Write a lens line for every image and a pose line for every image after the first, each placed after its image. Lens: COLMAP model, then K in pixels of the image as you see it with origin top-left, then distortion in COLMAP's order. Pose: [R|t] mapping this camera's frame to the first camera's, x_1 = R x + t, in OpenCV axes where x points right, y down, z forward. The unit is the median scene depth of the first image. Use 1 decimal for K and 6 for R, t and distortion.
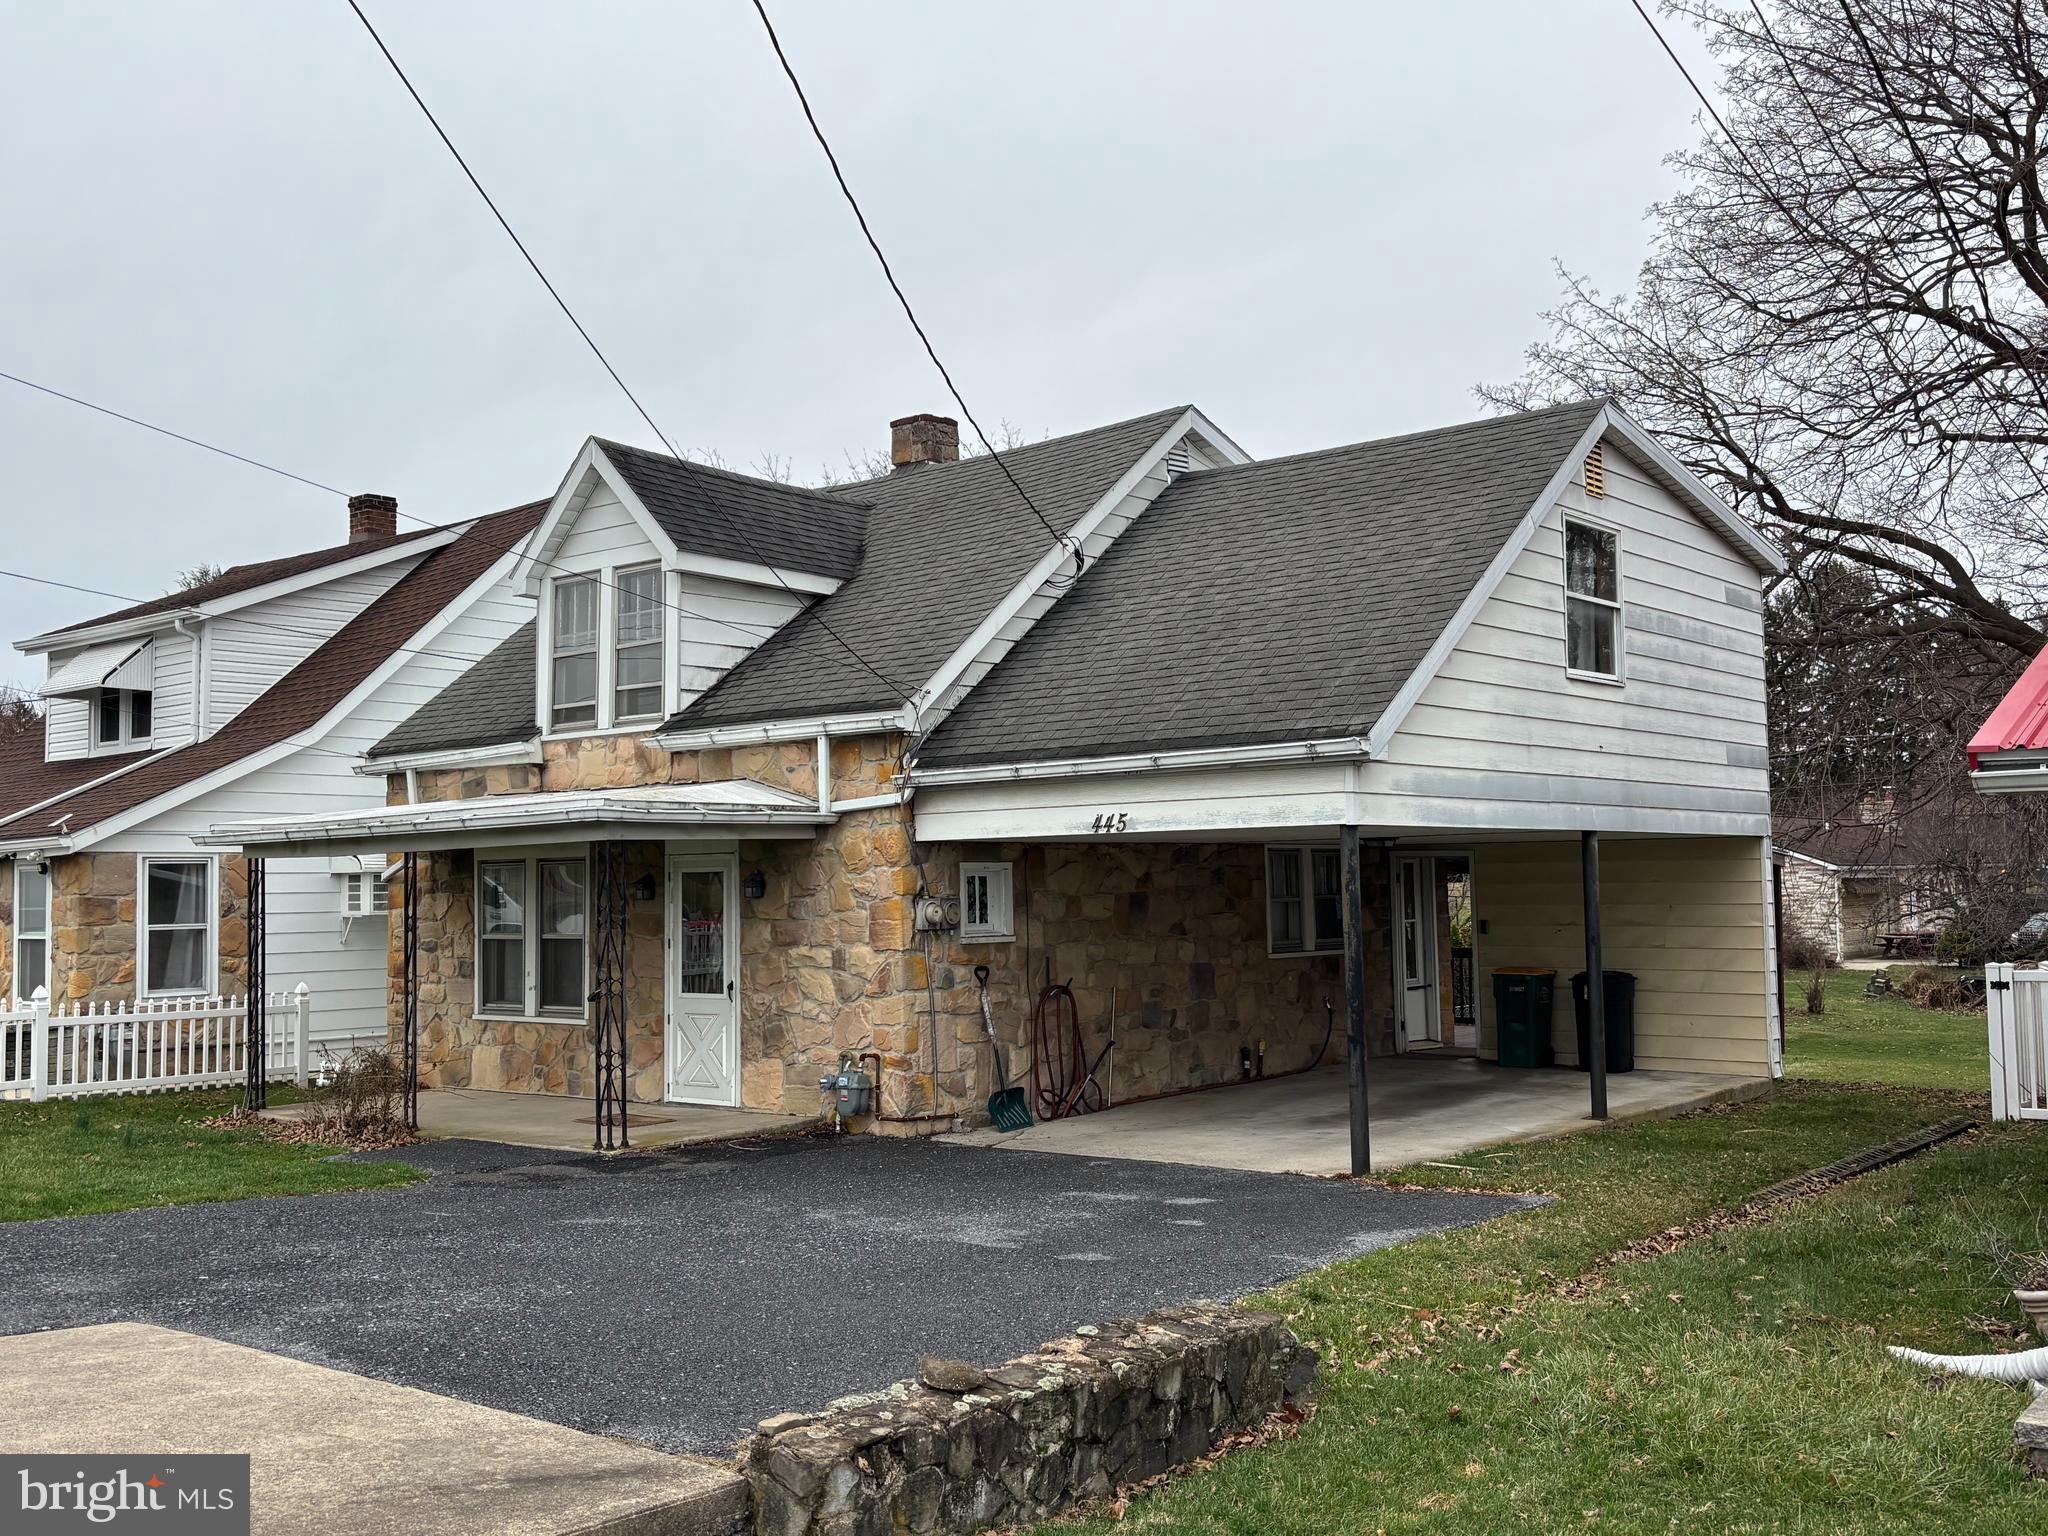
lens RADIAL K [[1969.0, 0, 1024.0], [0, 1969.0, 763.5], [0, 0, 1]] dist [0.022975, 0.000000]
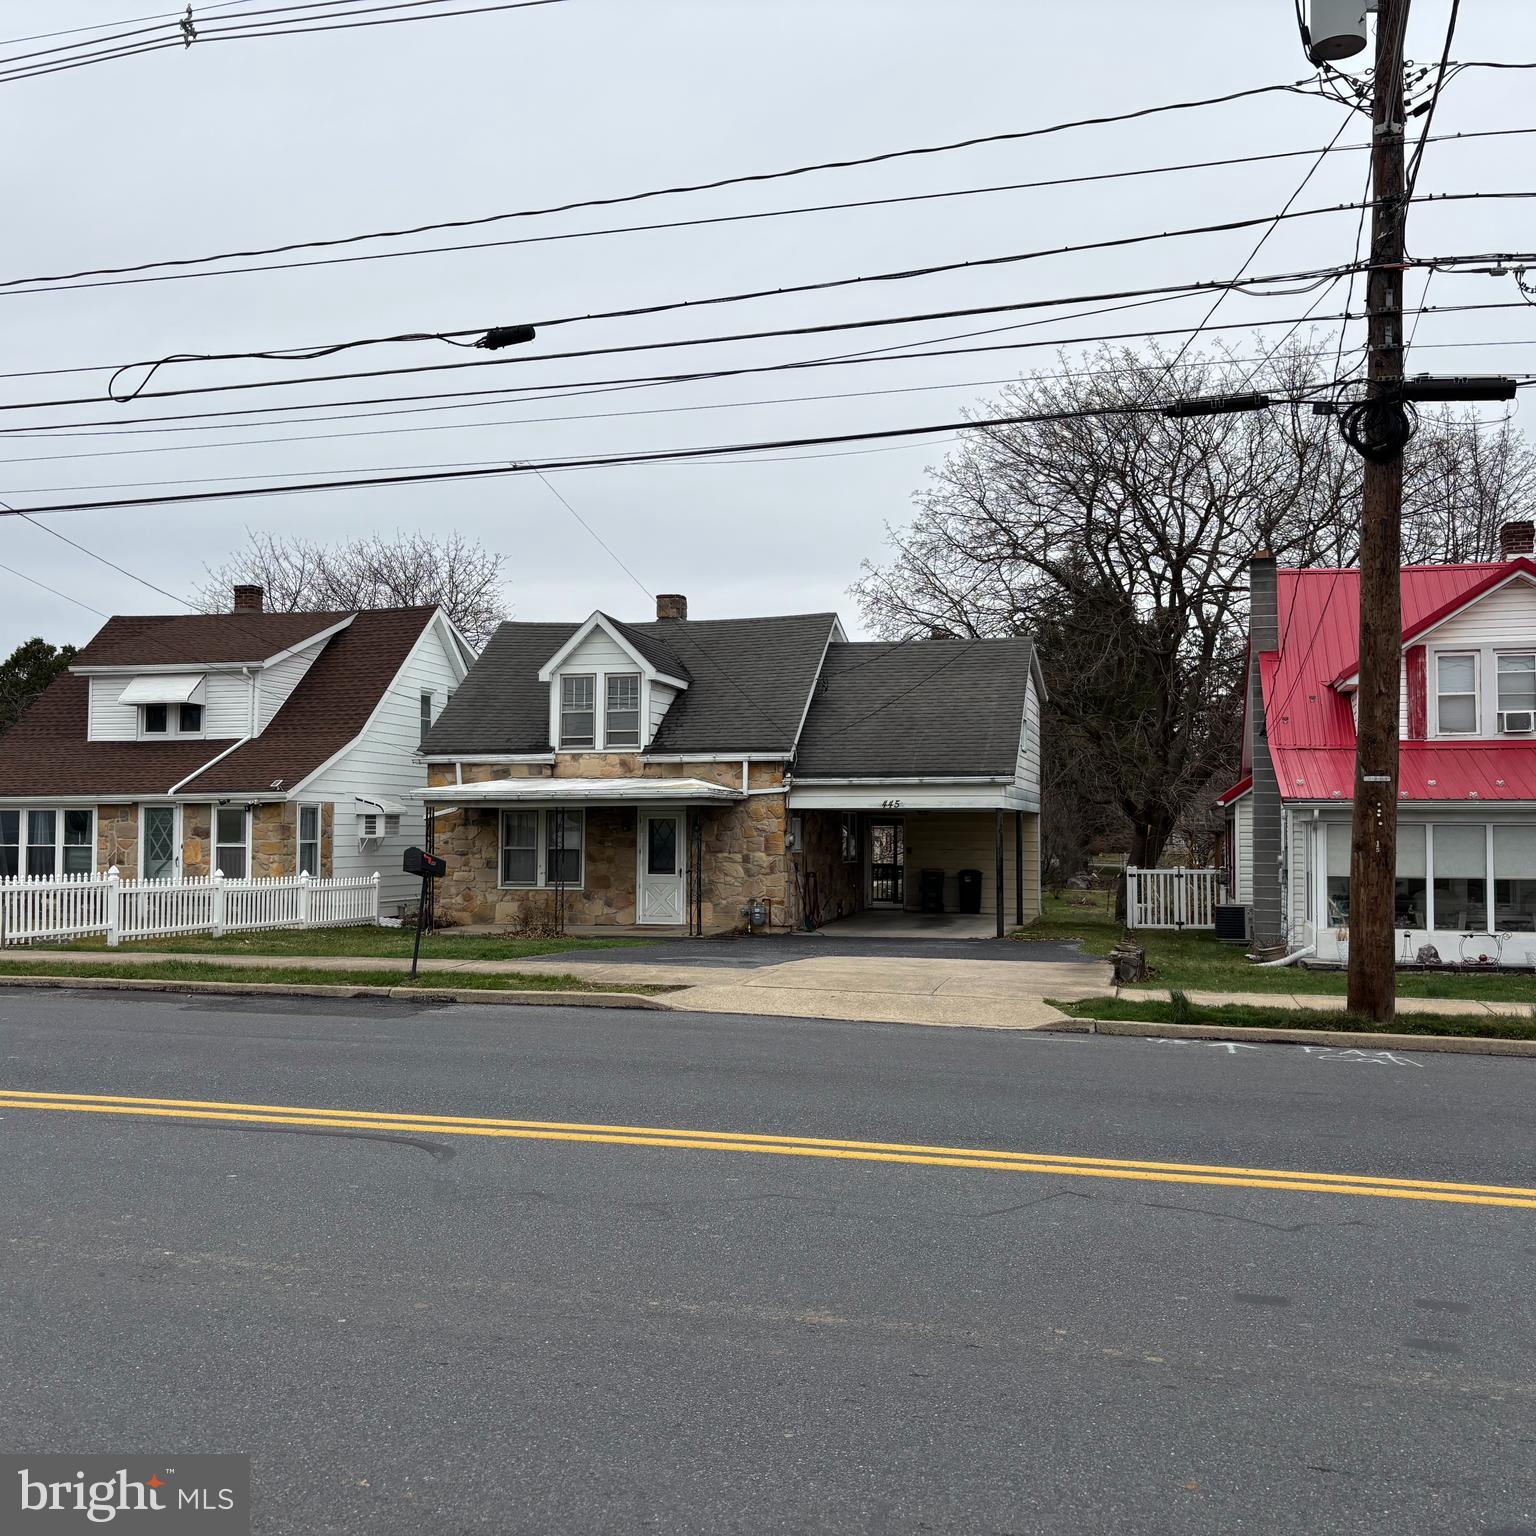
lens RADIAL K [[1489.3, 0, 766.8], [0, 1489.3, 775.4], [0, 0, 1]] dist [0.101318, 0.000000]
pose [[0.911041, 0.033355, 0.410964, -0.724406], [-0.043426, 0.998941, 0.015192, -0.022898], [-0.410022, -0.031687, 0.911525, -0.543058]]
